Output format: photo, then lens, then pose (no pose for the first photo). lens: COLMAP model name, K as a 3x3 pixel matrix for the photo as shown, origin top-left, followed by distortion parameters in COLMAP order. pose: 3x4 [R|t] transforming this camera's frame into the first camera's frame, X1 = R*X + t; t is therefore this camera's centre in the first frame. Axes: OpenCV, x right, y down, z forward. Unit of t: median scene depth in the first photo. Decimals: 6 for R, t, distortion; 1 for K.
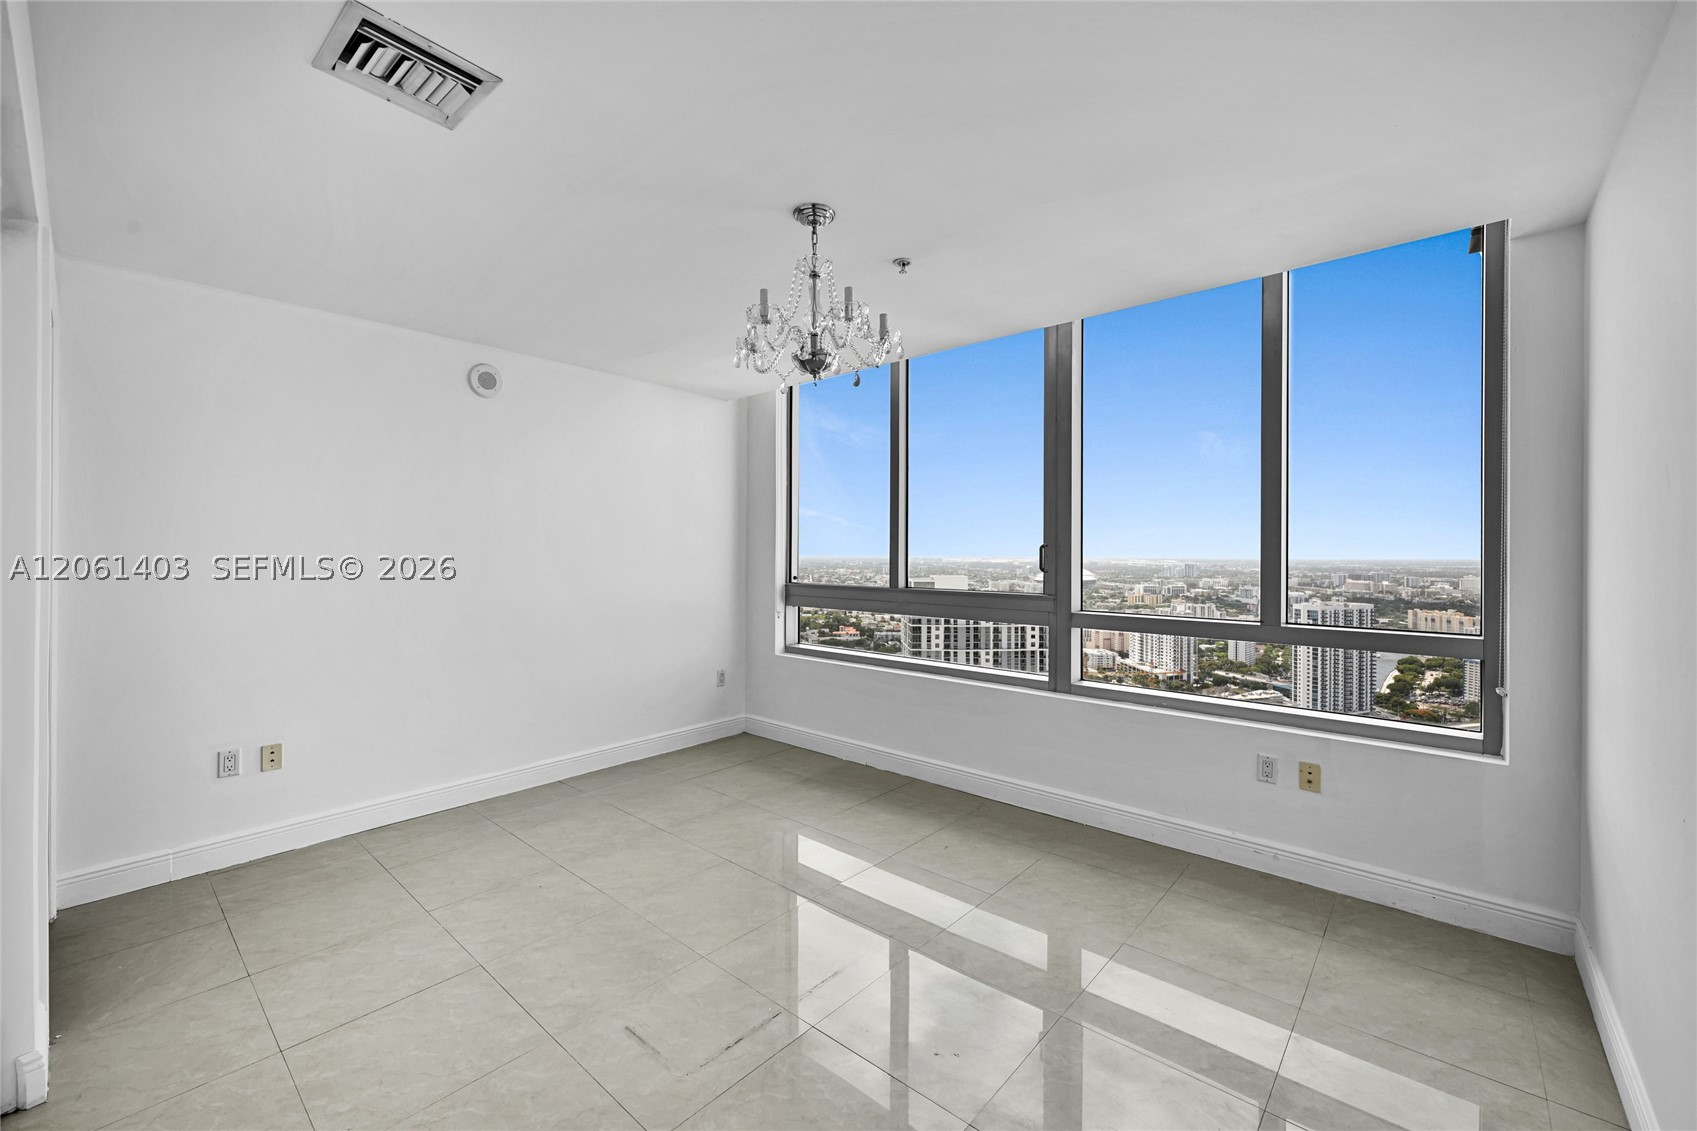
lens RADIAL K [[680.5, 0, 845.5], [0, 680.5, 567.2], [0, 0, 1]] dist [0.006920, 0.000934]
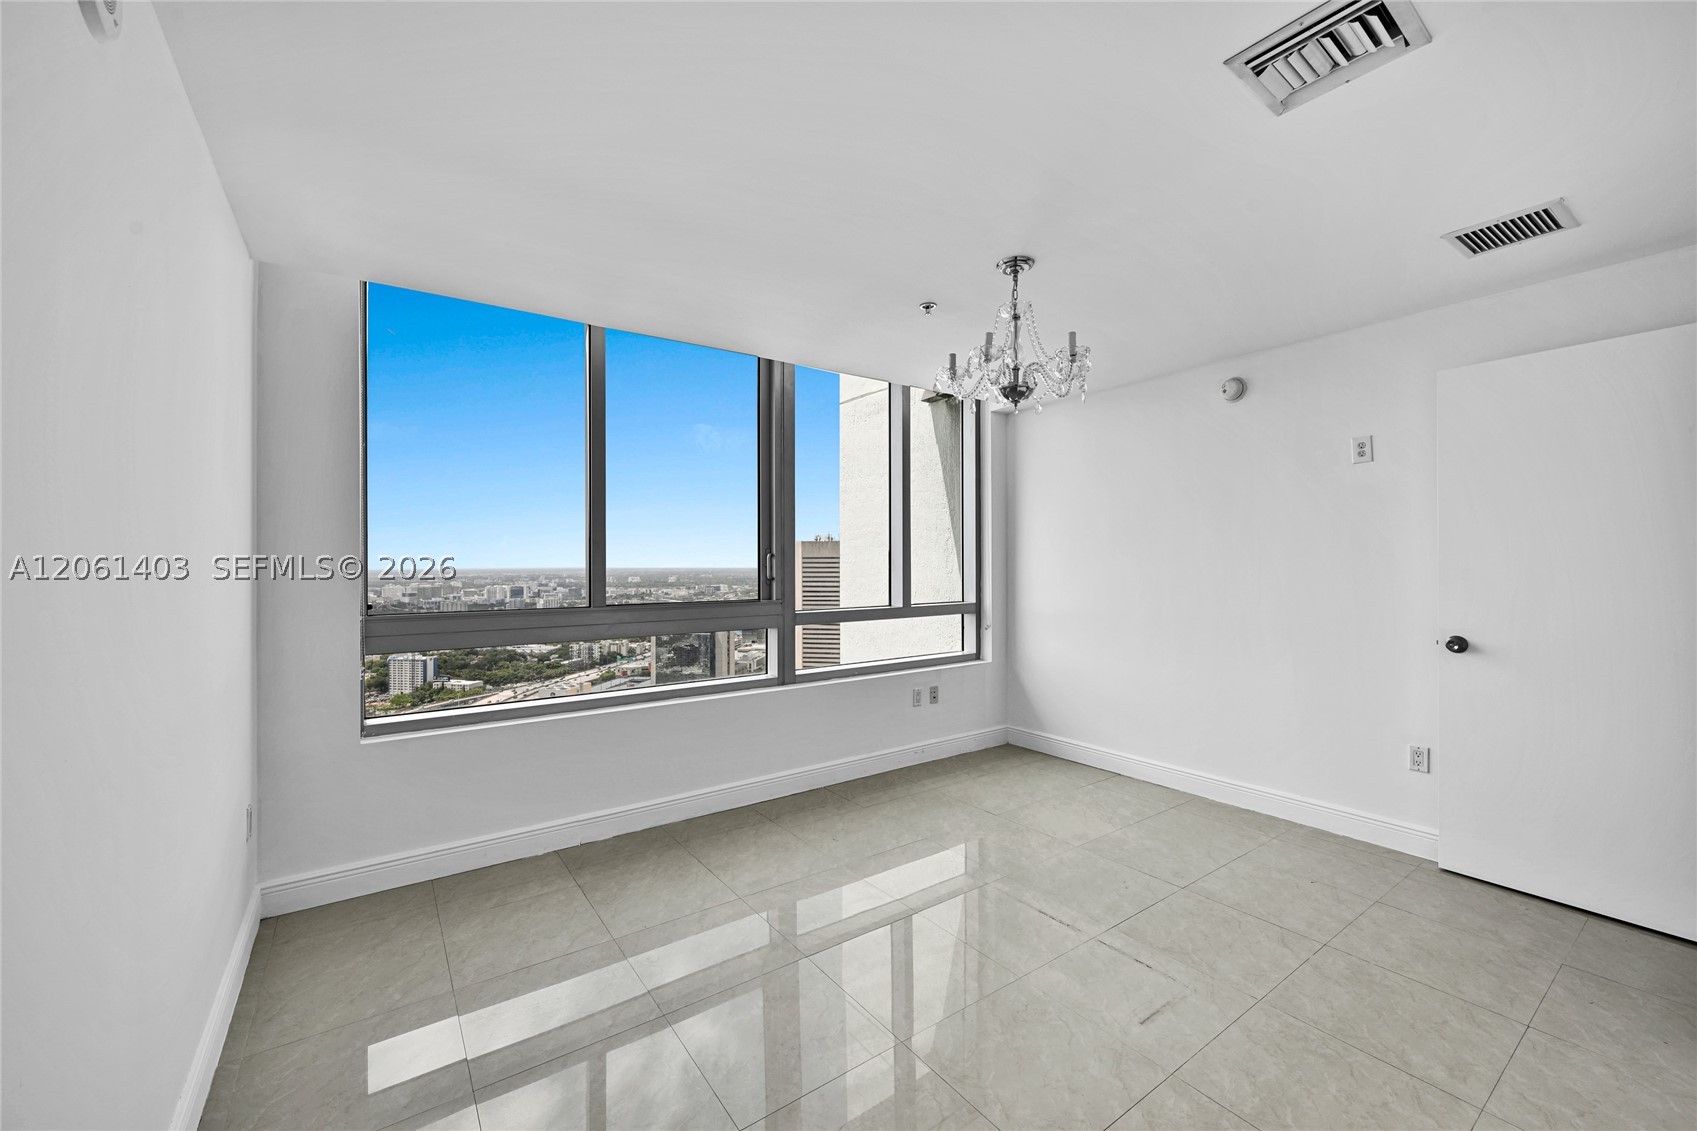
lens RADIAL K [[680.5, 0, 846.2], [0, 680.5, 563.5], [0, 0, 1]] dist [0.006920, 0.000934]
pose [[0.217023, -0.002736, 0.976163, -0.749943], [0.024377, 0.999699, -0.002618, -0.011592], [-0.975862, 0.024364, 0.217025, 0.637259]]
